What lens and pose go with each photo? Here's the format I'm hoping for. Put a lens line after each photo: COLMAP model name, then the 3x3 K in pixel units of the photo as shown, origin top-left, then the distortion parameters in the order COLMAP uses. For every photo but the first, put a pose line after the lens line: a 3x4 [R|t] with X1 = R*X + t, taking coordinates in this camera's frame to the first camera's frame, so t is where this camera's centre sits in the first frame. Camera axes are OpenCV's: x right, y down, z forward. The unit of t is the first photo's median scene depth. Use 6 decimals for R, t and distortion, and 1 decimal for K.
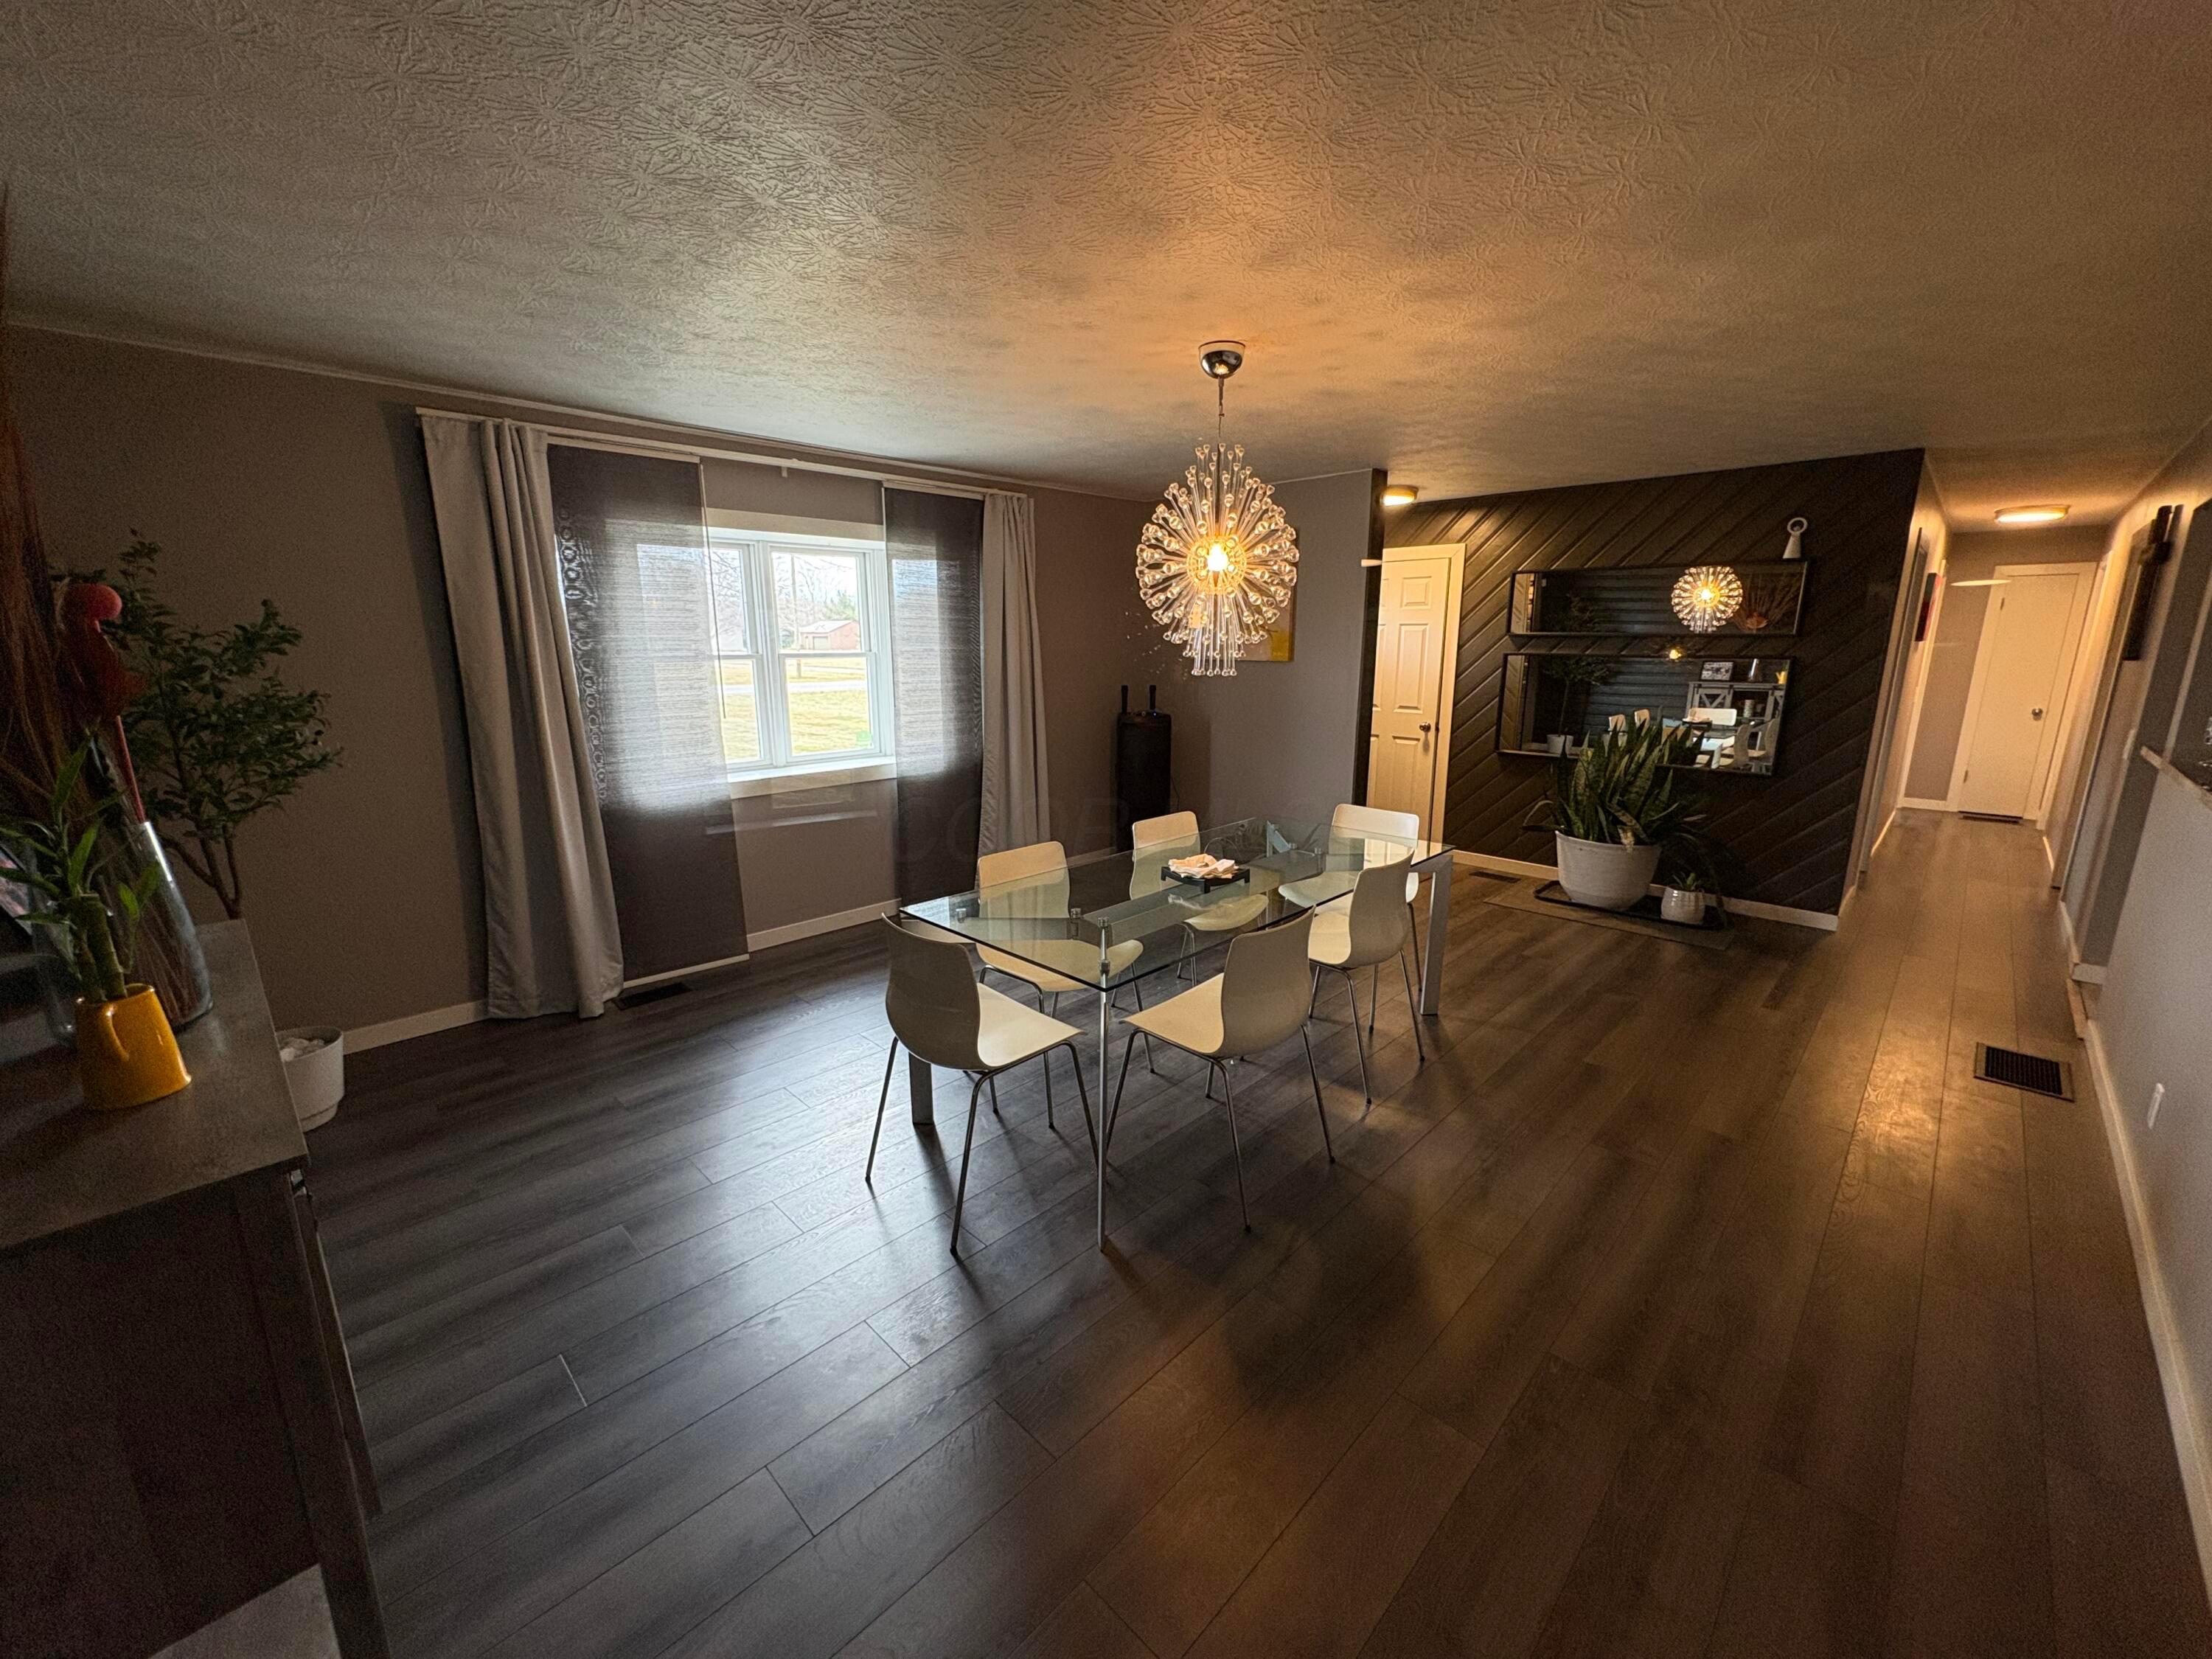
lens RADIAL K [[881.5, 0, 1108.4], [0, 881.5, 825.9], [0, 0, 1]] dist [-0.001743, 0.000058]
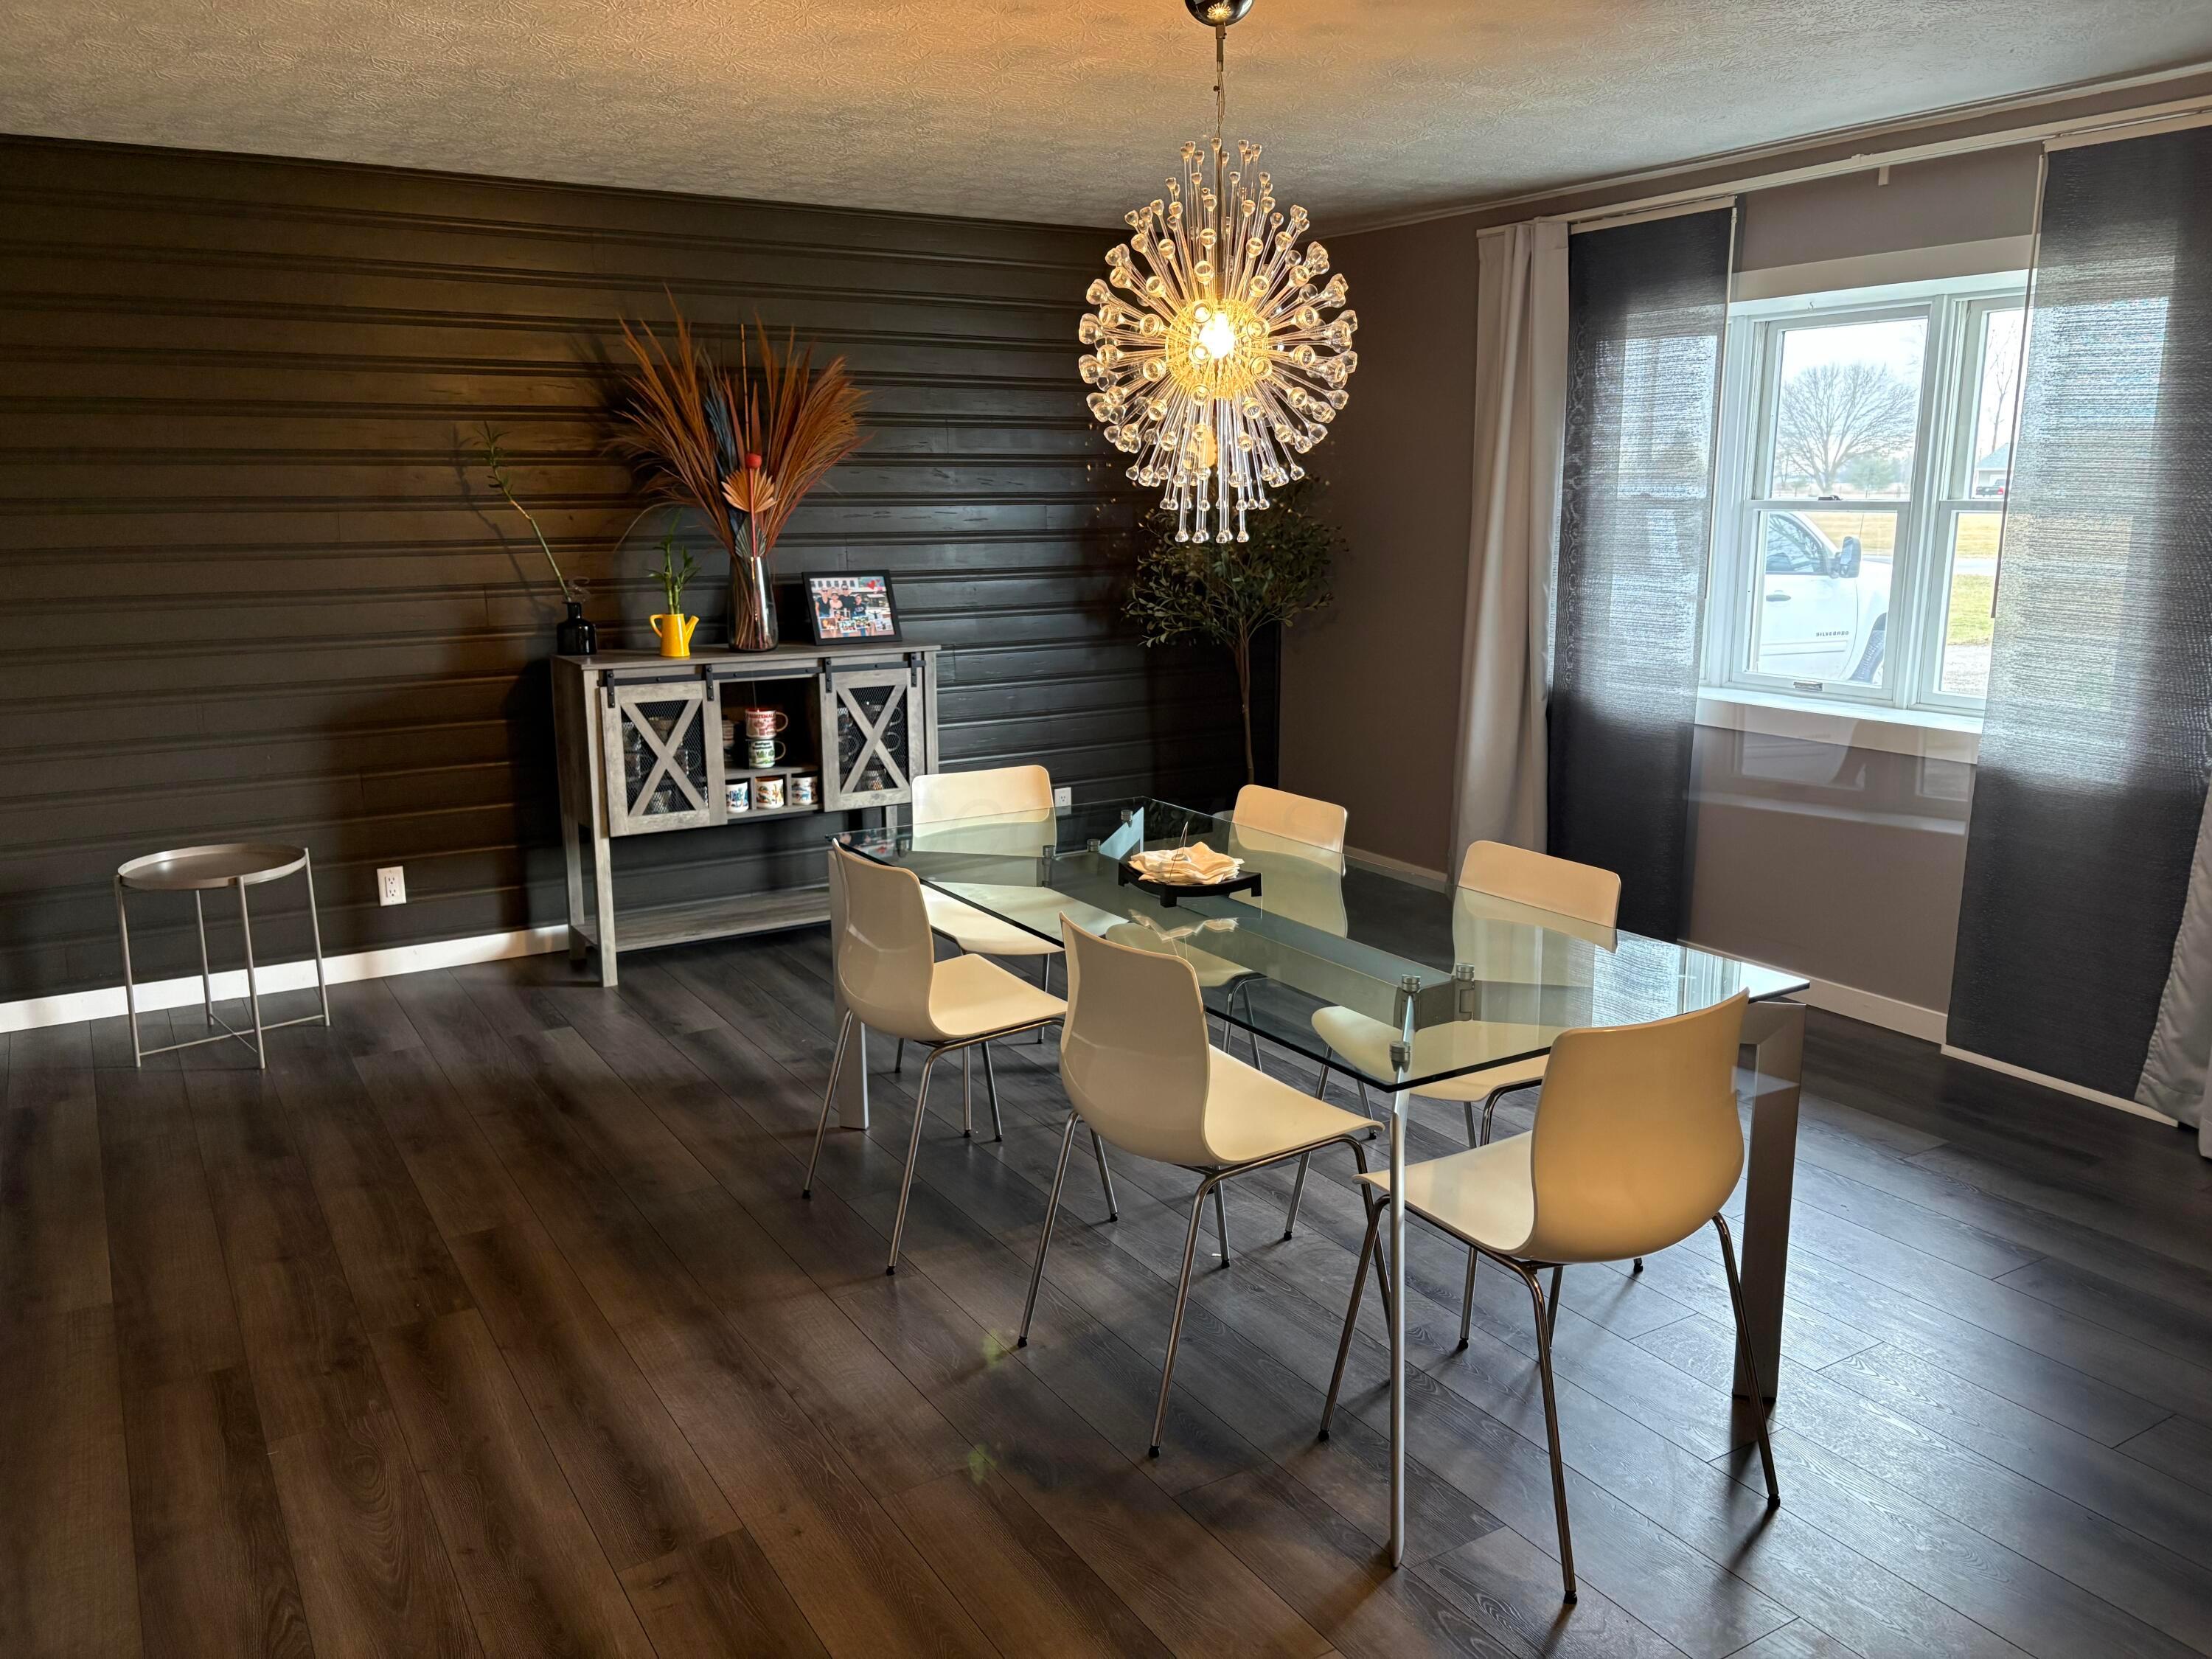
lens RADIAL K [[1673.2, 0, 1098.4], [0, 1673.2, 832.0], [0, 0, 1]] dist [0.054089, -0.072324]
pose [[-0.244787, 0.200106, -0.948703, 1.034887], [-0.200743, 0.946810, 0.251503, -0.213258], [0.948568, 0.252010, -0.191597, 1.009512]]
